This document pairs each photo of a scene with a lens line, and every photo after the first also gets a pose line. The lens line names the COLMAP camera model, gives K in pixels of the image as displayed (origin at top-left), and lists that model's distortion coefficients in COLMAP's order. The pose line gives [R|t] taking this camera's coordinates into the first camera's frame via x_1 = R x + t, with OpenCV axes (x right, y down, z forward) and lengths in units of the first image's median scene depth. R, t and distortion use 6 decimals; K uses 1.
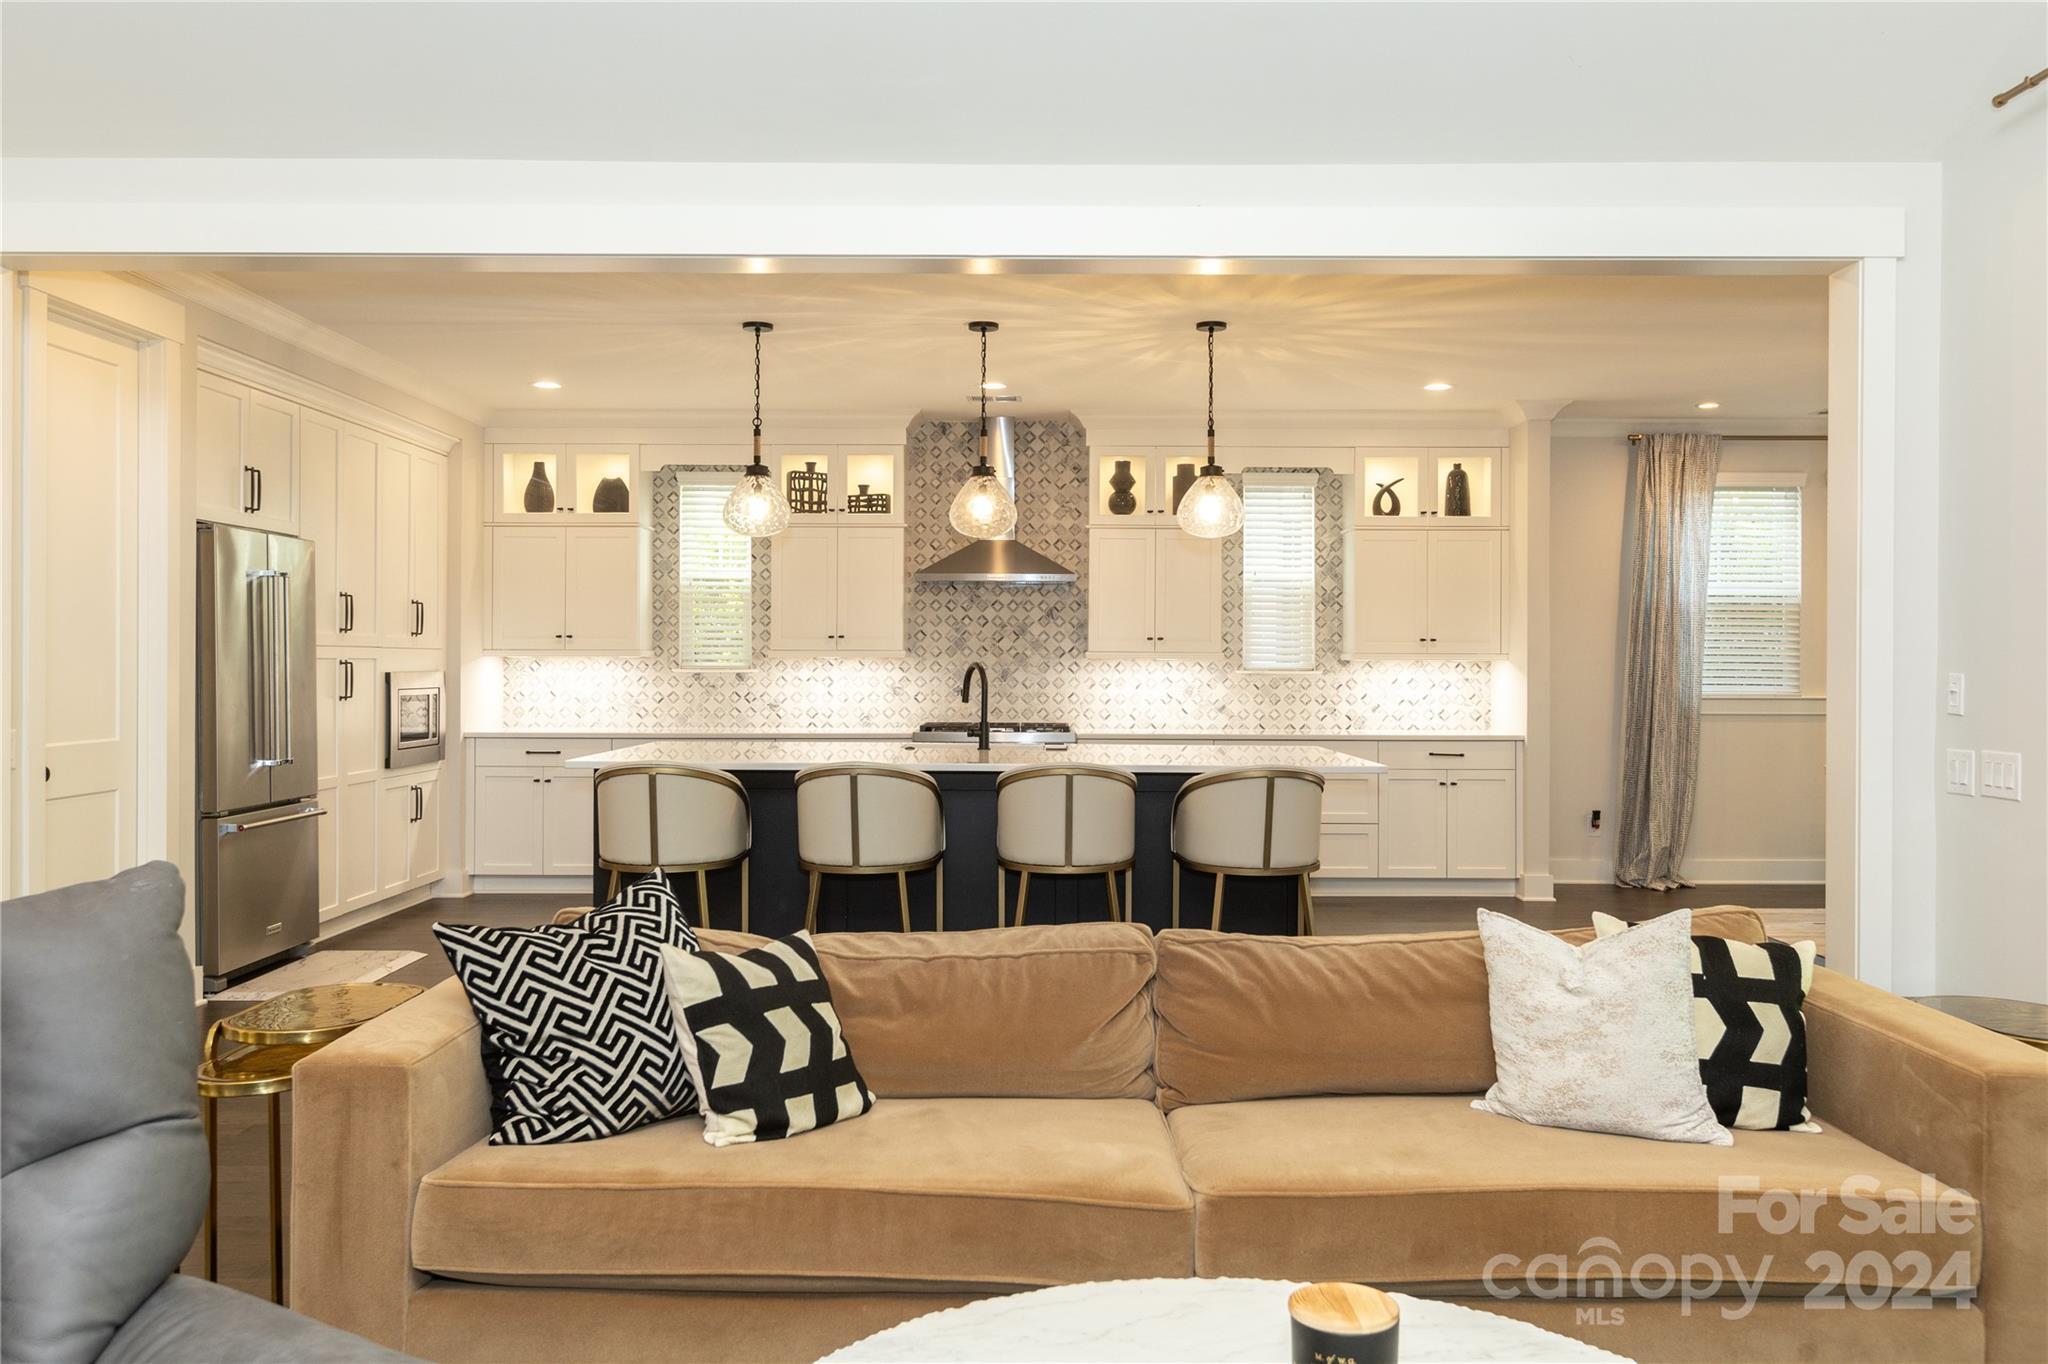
lens RADIAL K [[1622.2, 0, 1031.8], [0, 1622.2, 665.0], [0, 0, 1]] dist [-0.004875, 0.000500]
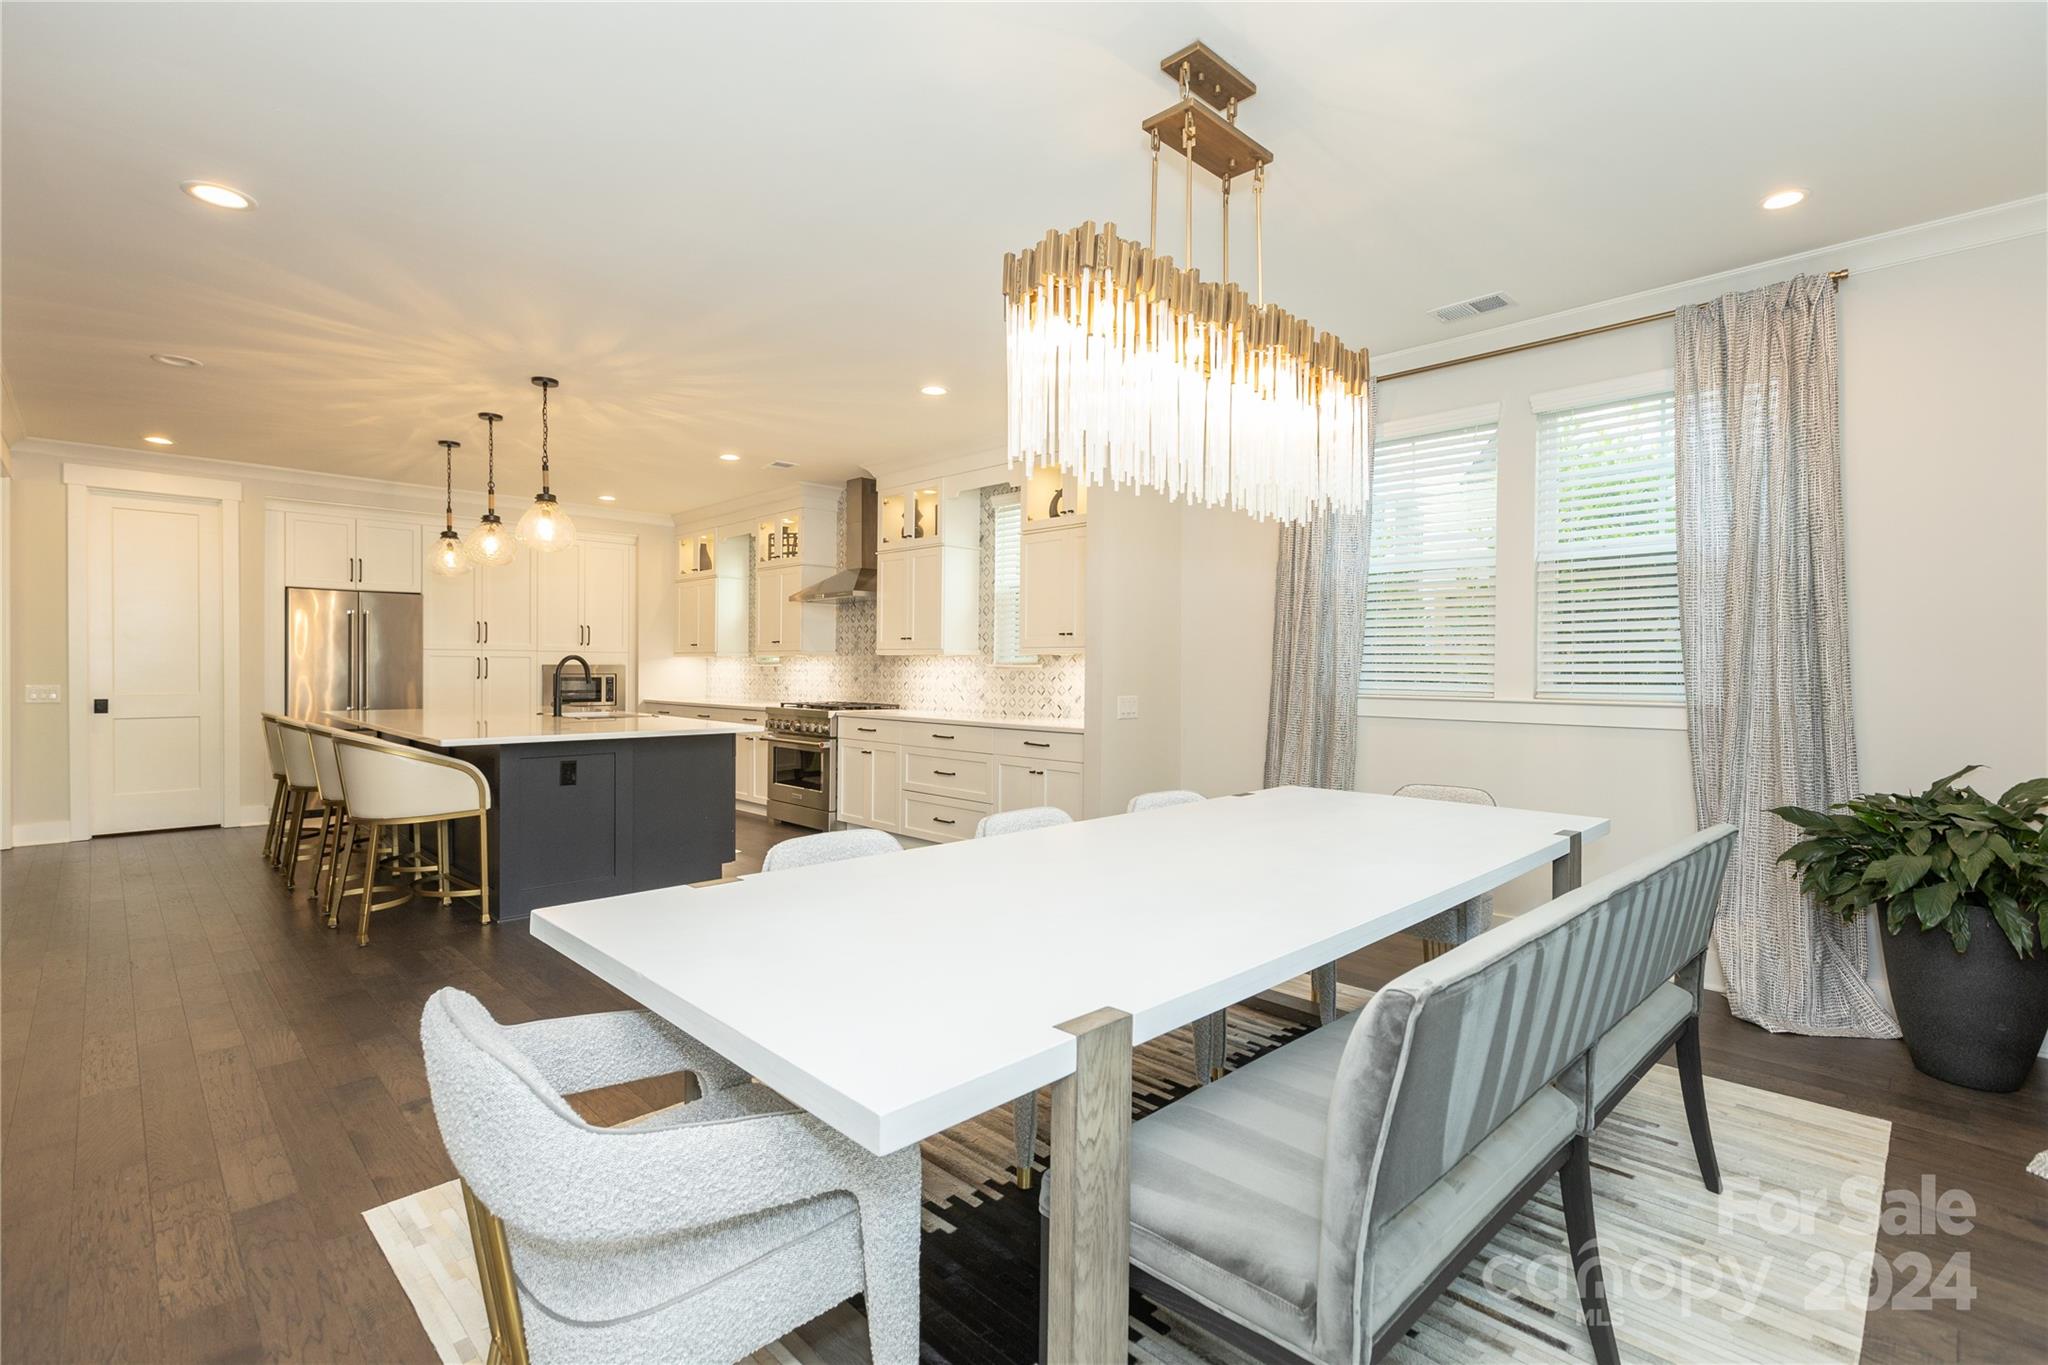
lens RADIAL K [[949.0, 0, 1030.4], [0, 949.0, 675.8], [0, 0, 1]] dist [-0.001338, -0.000542]
pose [[0.699285, 0.007342, -0.714805, 0.641509], [-0.004437, 0.999973, 0.005931, 0.007401], [0.714829, -0.000976, 0.699298, 0.537781]]
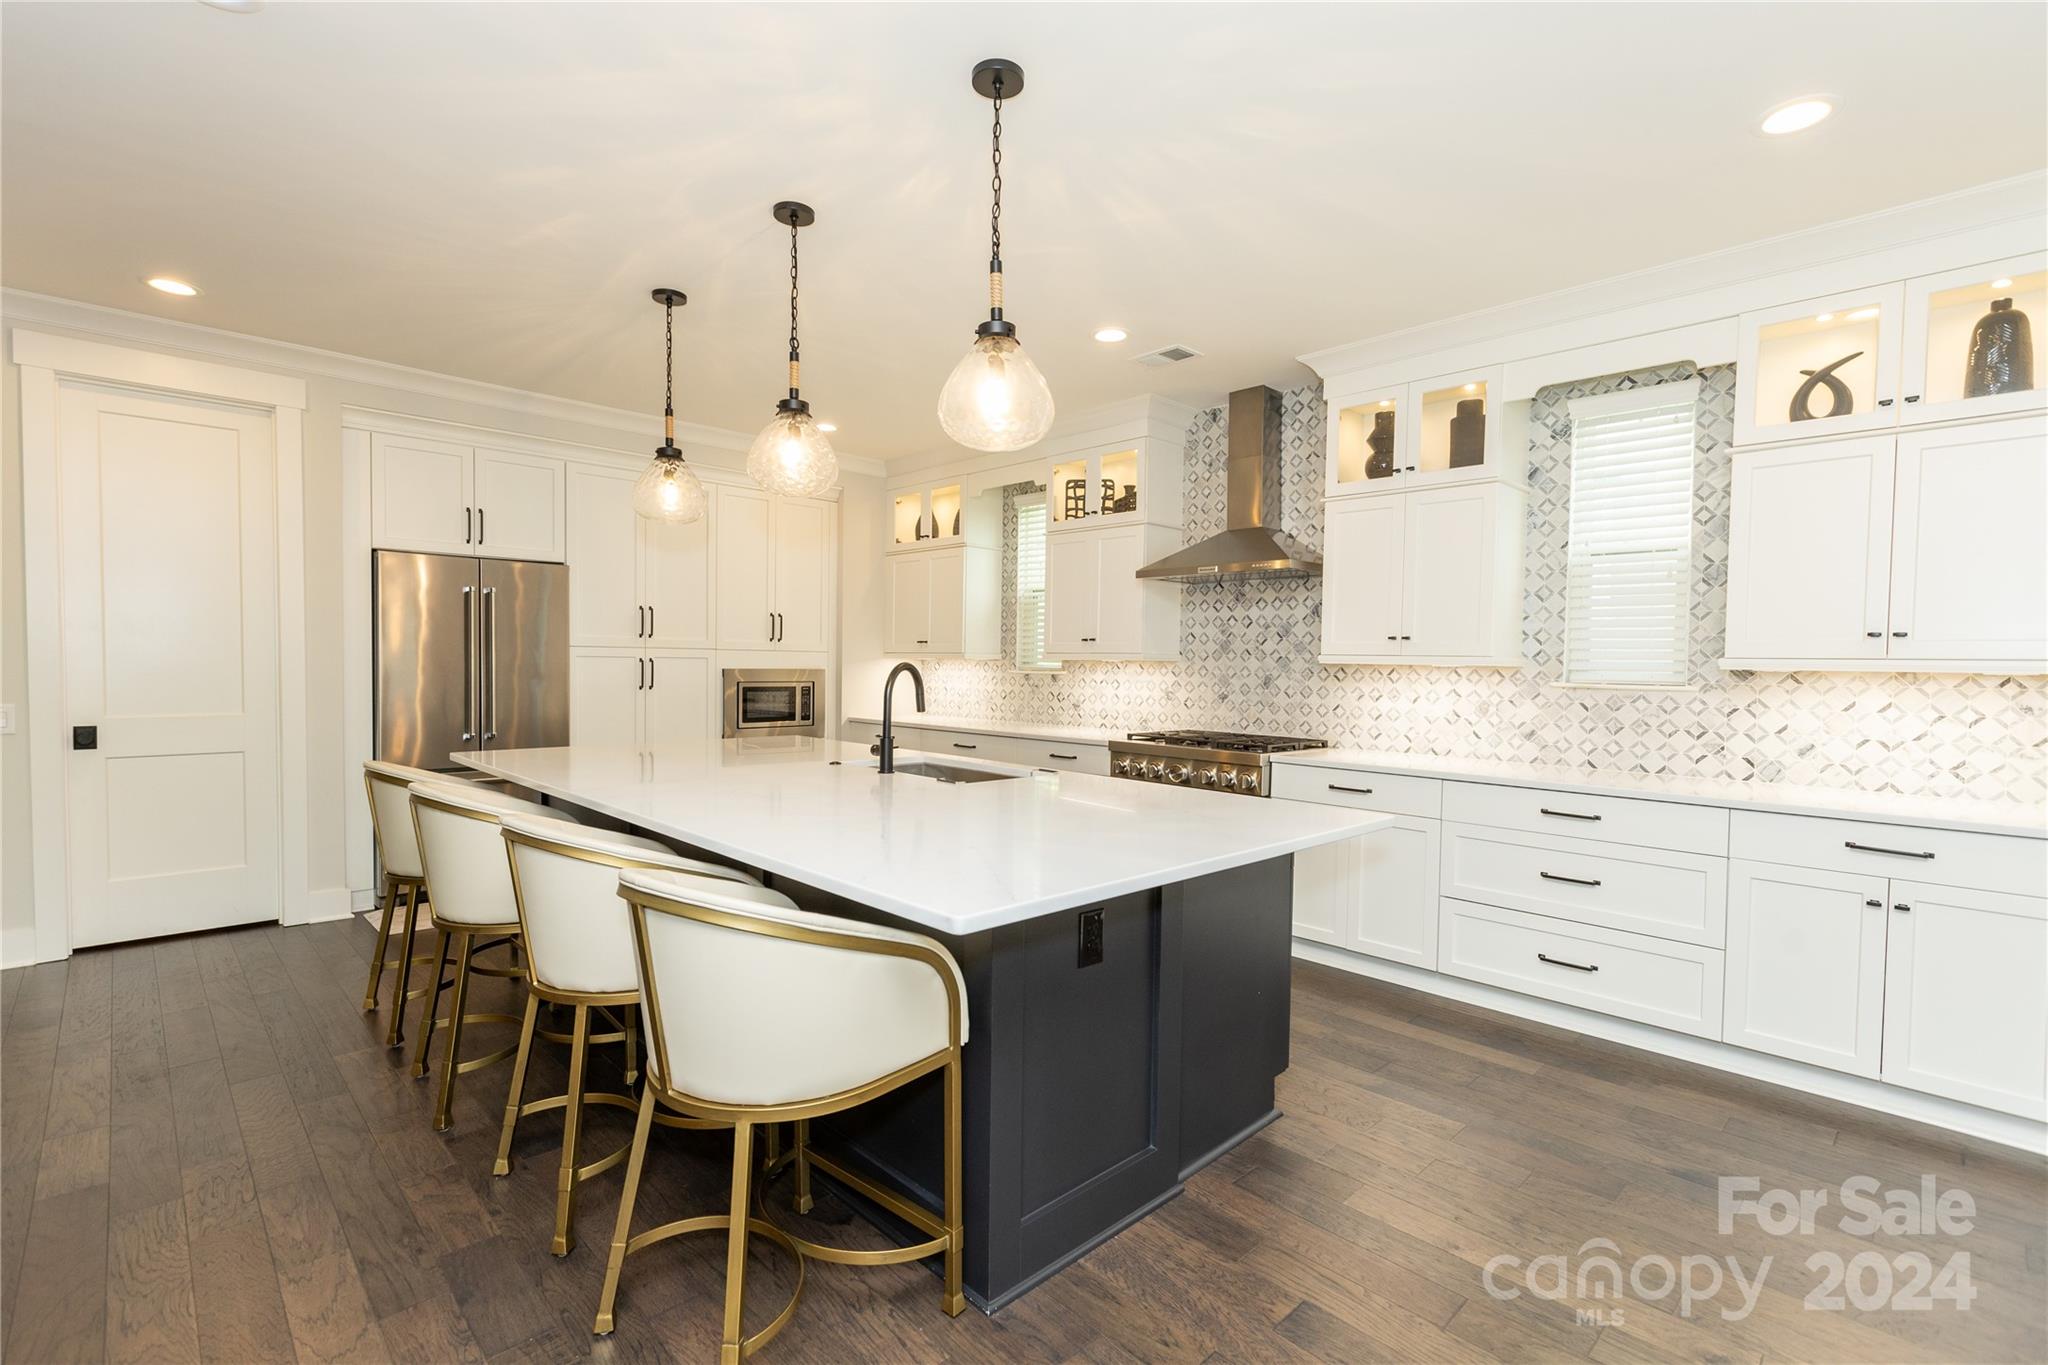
lens RADIAL K [[932.6, 0, 1032.2], [0, 932.6, 688.5], [0, 0, 1]] dist [0.001223, 0.000756]
pose [[0.693867, 0.027254, -0.719587, 0.262024], [-0.014221, 0.999607, 0.024147, -0.000627], [0.719962, -0.006522, 0.693982, 0.552531]]
